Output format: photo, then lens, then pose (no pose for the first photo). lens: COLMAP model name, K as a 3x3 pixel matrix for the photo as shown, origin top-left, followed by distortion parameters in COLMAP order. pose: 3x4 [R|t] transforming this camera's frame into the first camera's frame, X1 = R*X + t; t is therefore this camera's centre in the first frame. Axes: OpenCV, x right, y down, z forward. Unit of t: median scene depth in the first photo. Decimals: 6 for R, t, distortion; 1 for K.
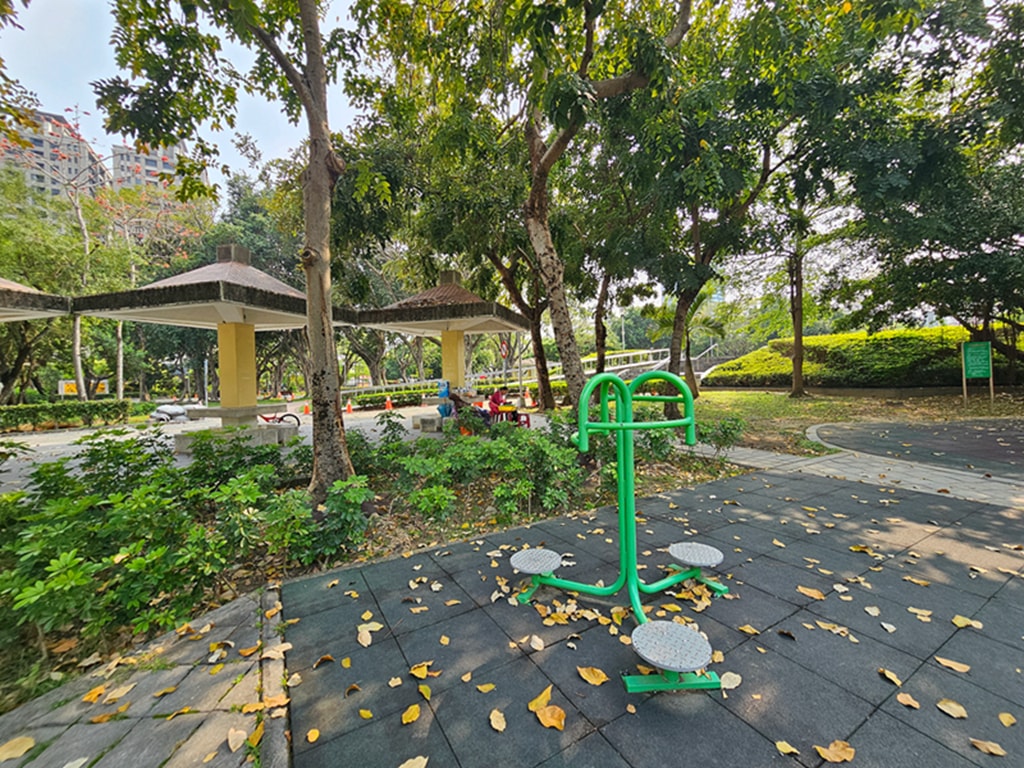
lens RADIAL K [[421.8, 0, 514.7], [0, 421.8, 379.1], [0, 0, 1]] dist [0.002225, 0.000123]
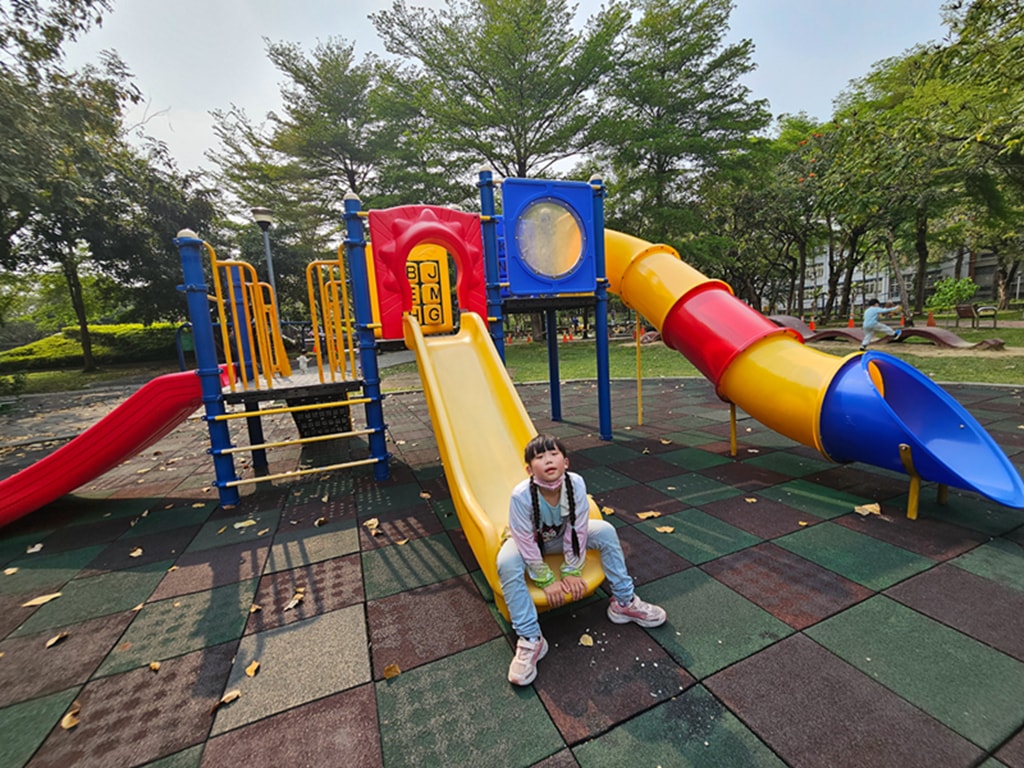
lens RADIAL K [[421.8, 0, 512.2], [0, 421.8, 383.3], [0, 0, 1]] dist [0.002225, 0.000123]
pose [[0.128018, -0.123943, 0.983997, -0.412971], [0.070196, 0.990804, 0.115668, 0.012638], [-0.989285, 0.054265, 0.135541, -0.403585]]
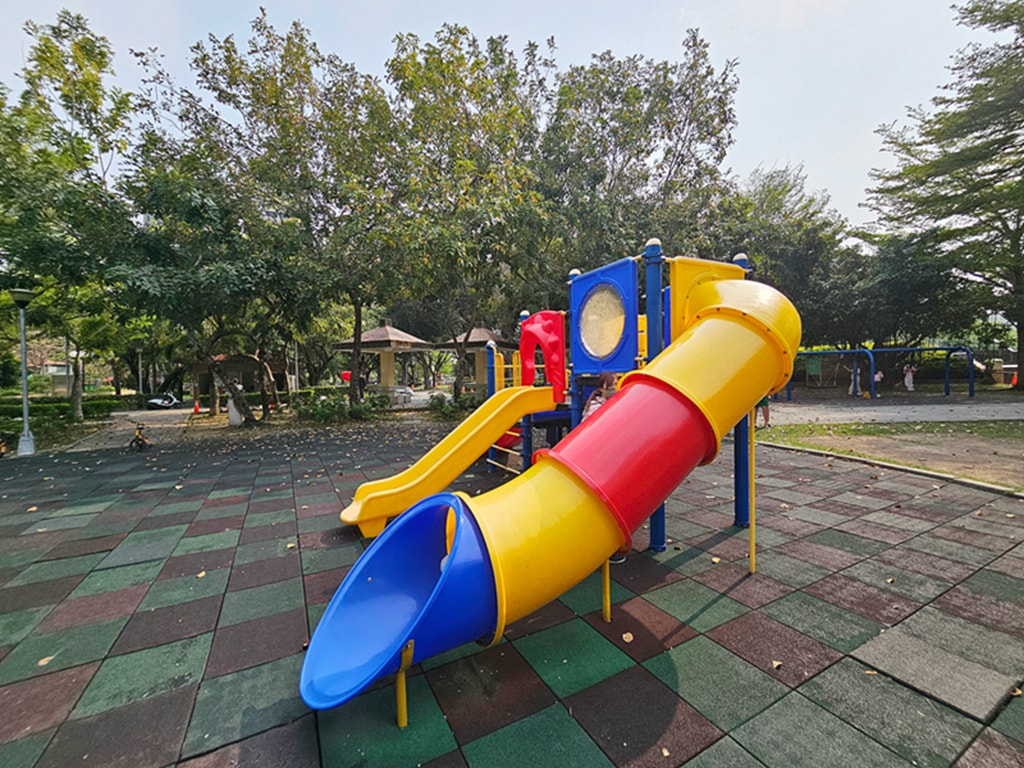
lens RADIAL K [[421.8, 0, 510.5], [0, 421.8, 385.4], [0, 0, 1]] dist [0.002225, 0.000123]
pose [[0.999470, -0.009698, -0.031079, -0.261509], [0.010234, 0.999801, 0.017120, -0.001654], [0.030906, -0.017429, 0.999370, -0.586385]]
